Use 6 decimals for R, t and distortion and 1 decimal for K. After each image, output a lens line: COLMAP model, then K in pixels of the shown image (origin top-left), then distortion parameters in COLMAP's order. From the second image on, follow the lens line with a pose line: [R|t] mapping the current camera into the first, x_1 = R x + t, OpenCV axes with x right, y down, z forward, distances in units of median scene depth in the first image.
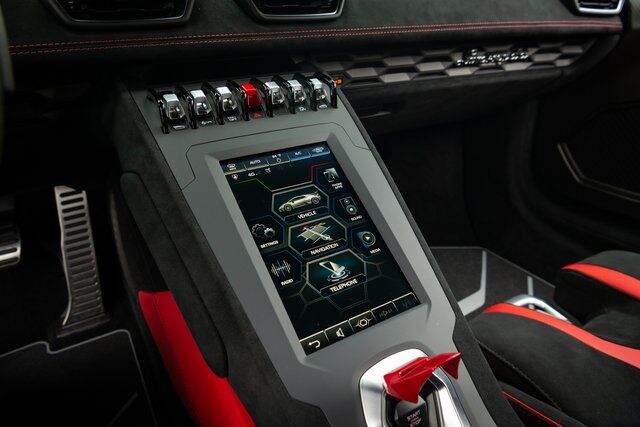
lens RADIAL K [[454.8, 0, 320.4], [0, 454.8, 214.6], [0, 0, 1]] dist [0.012206, -0.001419]
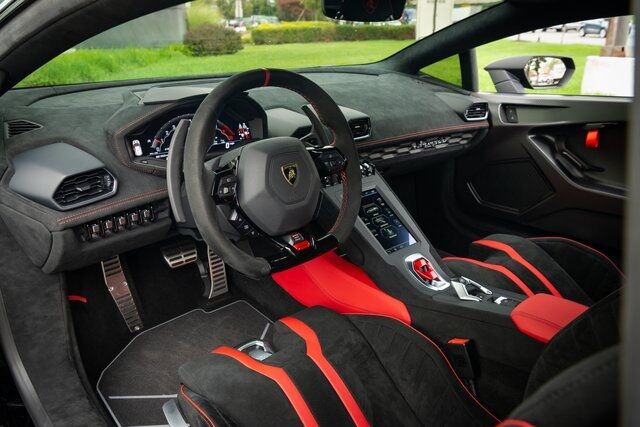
lens RADIAL K [[558.3, 0, 326.5], [0, 558.3, 210.9], [0, 0, 1]] dist [0.061851, 0.000347]
pose [[0.981682, -0.050214, 0.183792, -0.588081], [0.069051, 0.992830, -0.097569, 0.180081], [-0.177575, 0.108473, 0.978111, -1.424407]]
